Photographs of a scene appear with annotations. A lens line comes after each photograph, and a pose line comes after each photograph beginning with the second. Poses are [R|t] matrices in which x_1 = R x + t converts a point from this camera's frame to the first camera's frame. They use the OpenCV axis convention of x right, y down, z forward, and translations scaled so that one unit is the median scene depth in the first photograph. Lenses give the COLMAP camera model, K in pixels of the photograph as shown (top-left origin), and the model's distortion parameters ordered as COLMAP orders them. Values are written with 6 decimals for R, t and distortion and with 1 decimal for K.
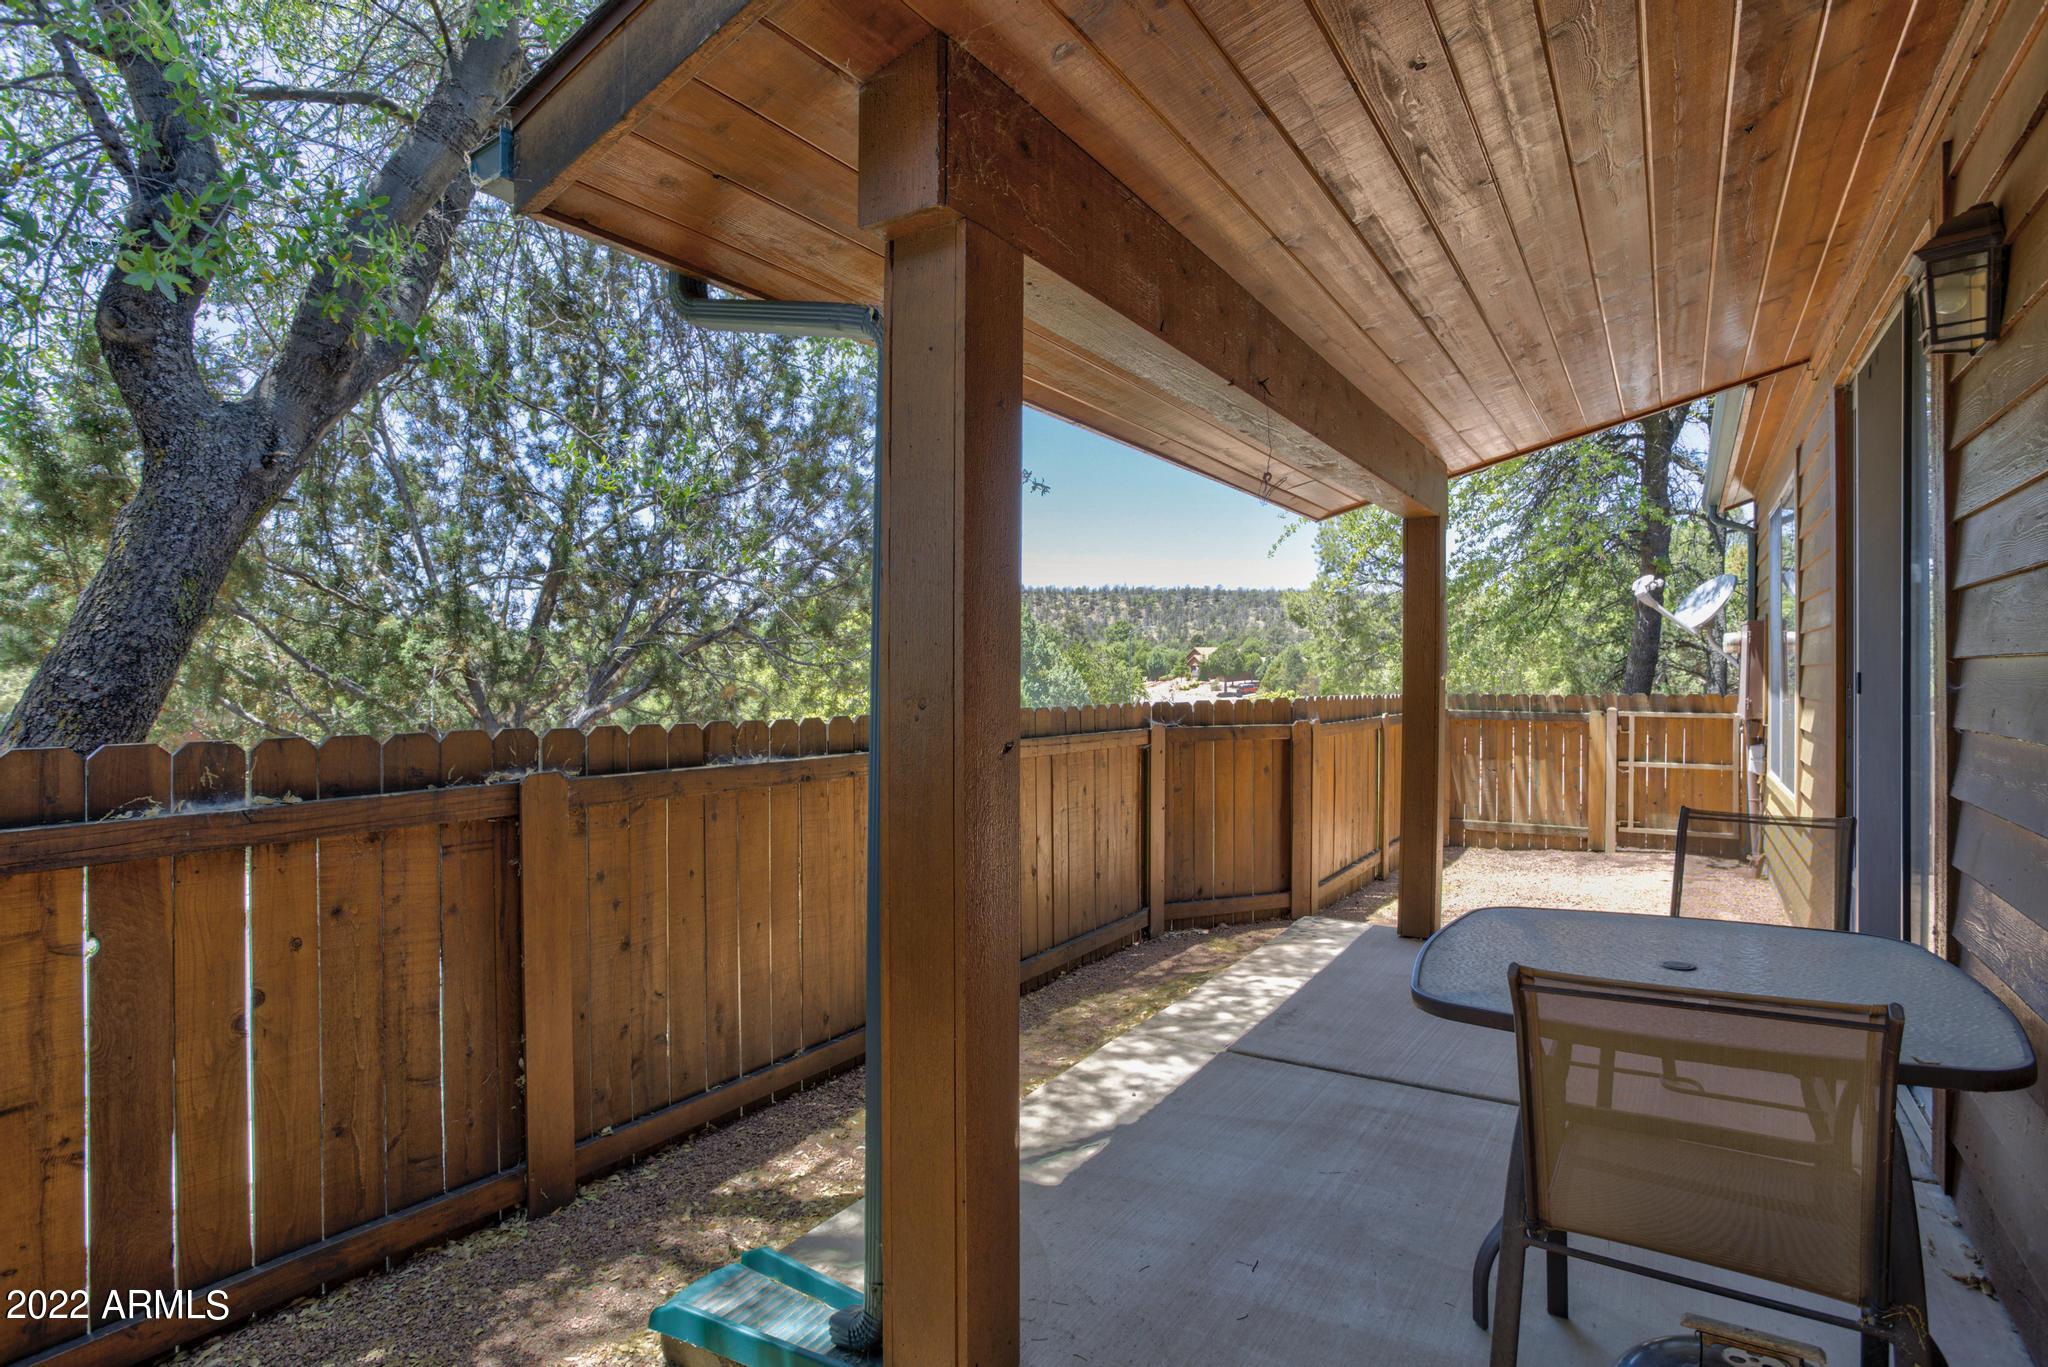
lens RADIAL K [[996.4, 0, 1019.5], [0, 996.4, 683.8], [0, 0, 1]] dist [-0.026697, 0.015252]
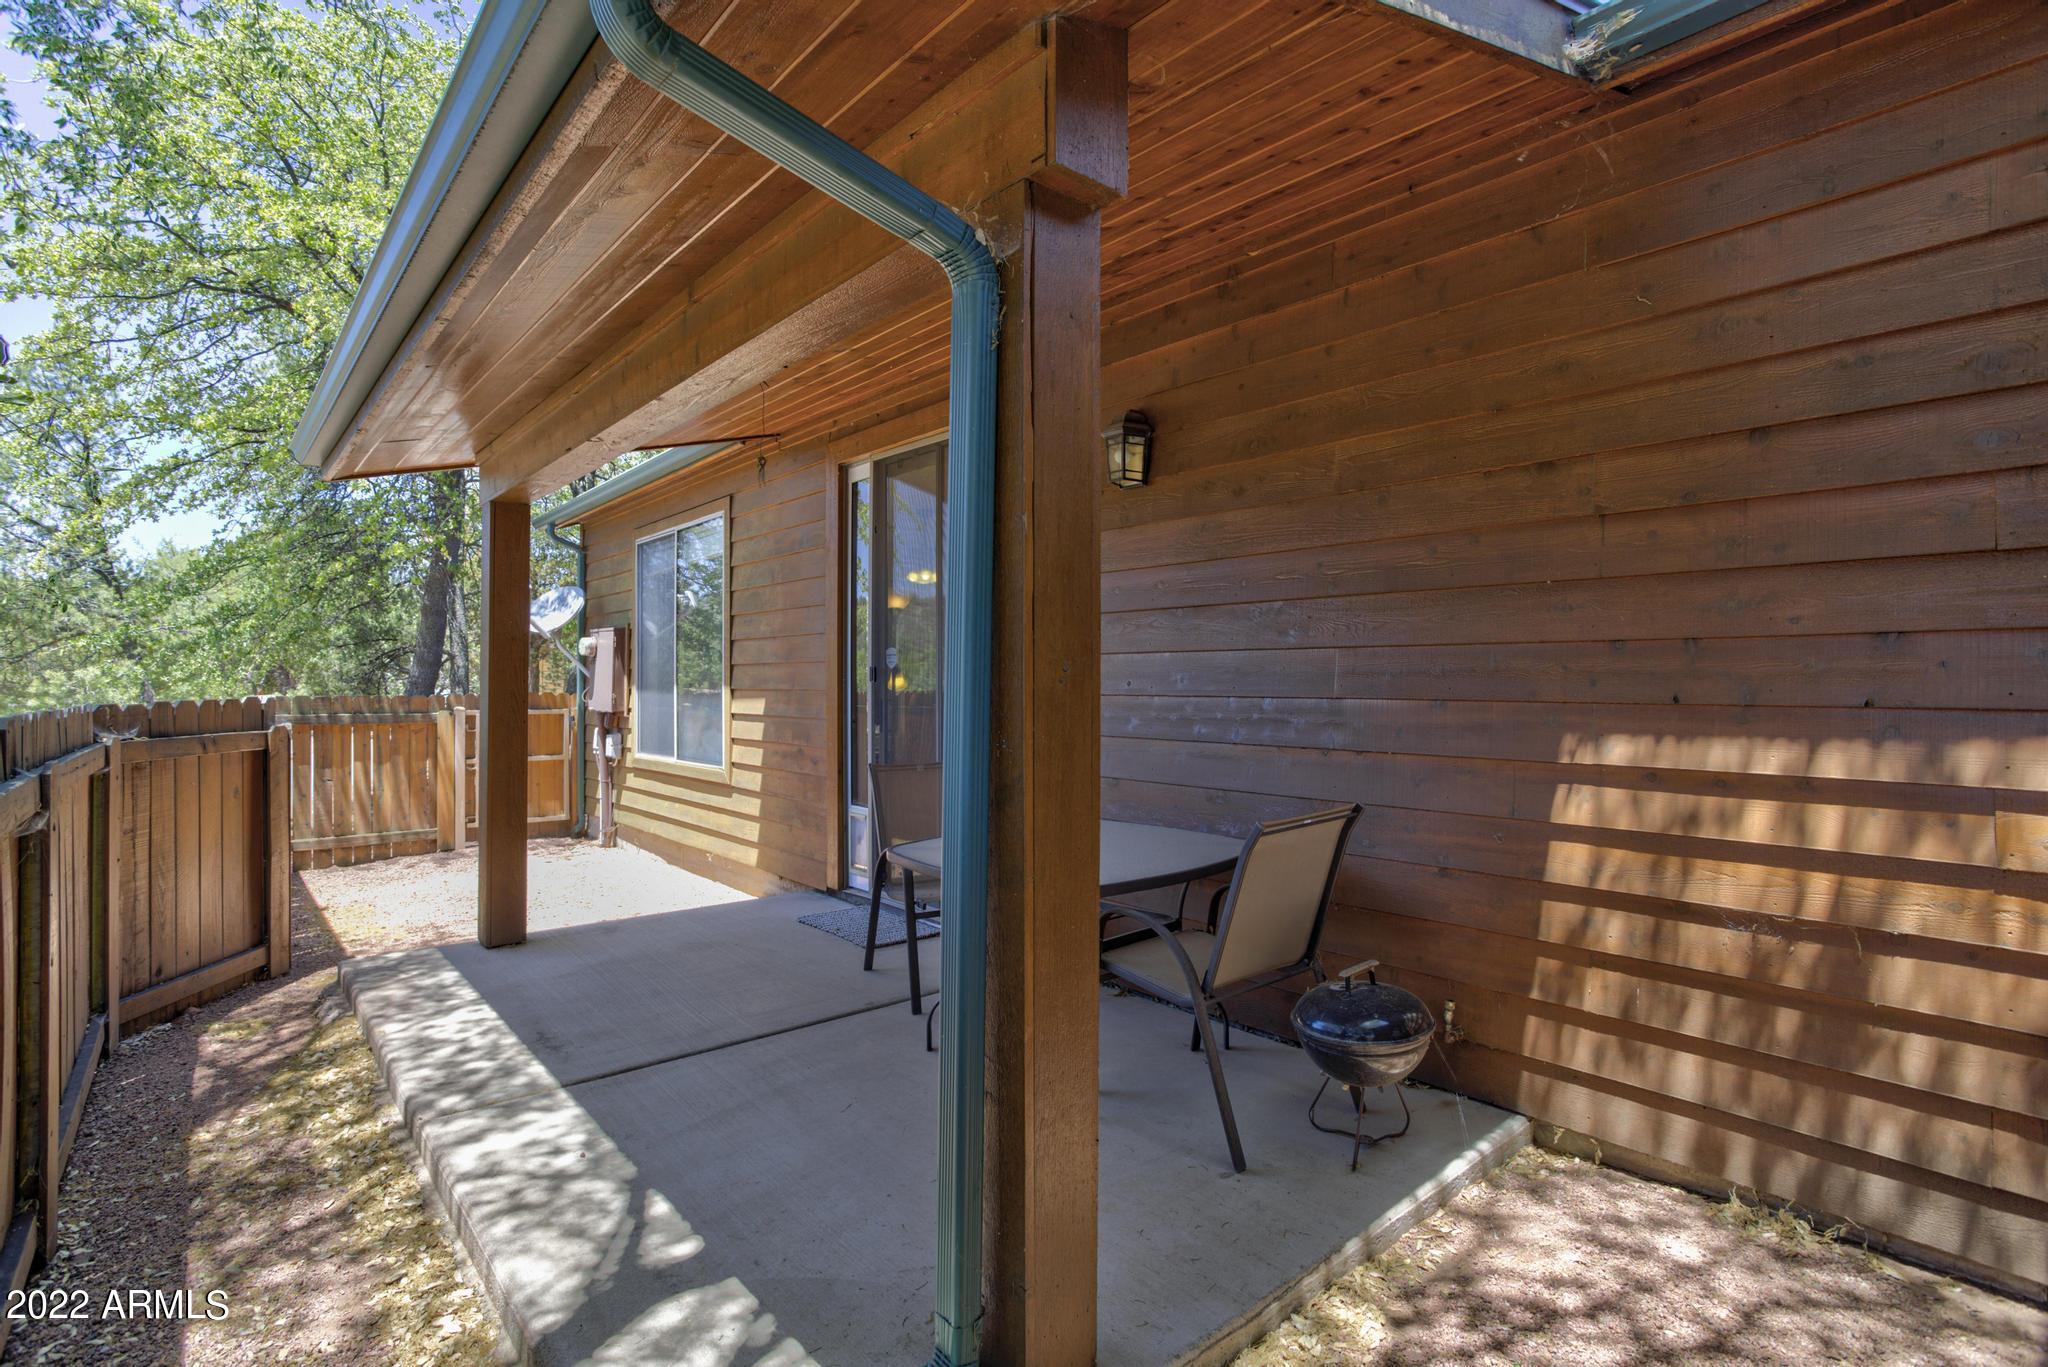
lens RADIAL K [[996.4, 0, 1021.3], [0, 996.4, 679.3], [0, 0, 1]] dist [-0.026697, 0.015252]
pose [[0.339607, 0.000719, 0.940567, -0.273875], [0.010490, 0.999935, -0.004552, 0.010320], [-0.940509, 0.011413, 0.339578, 0.182026]]
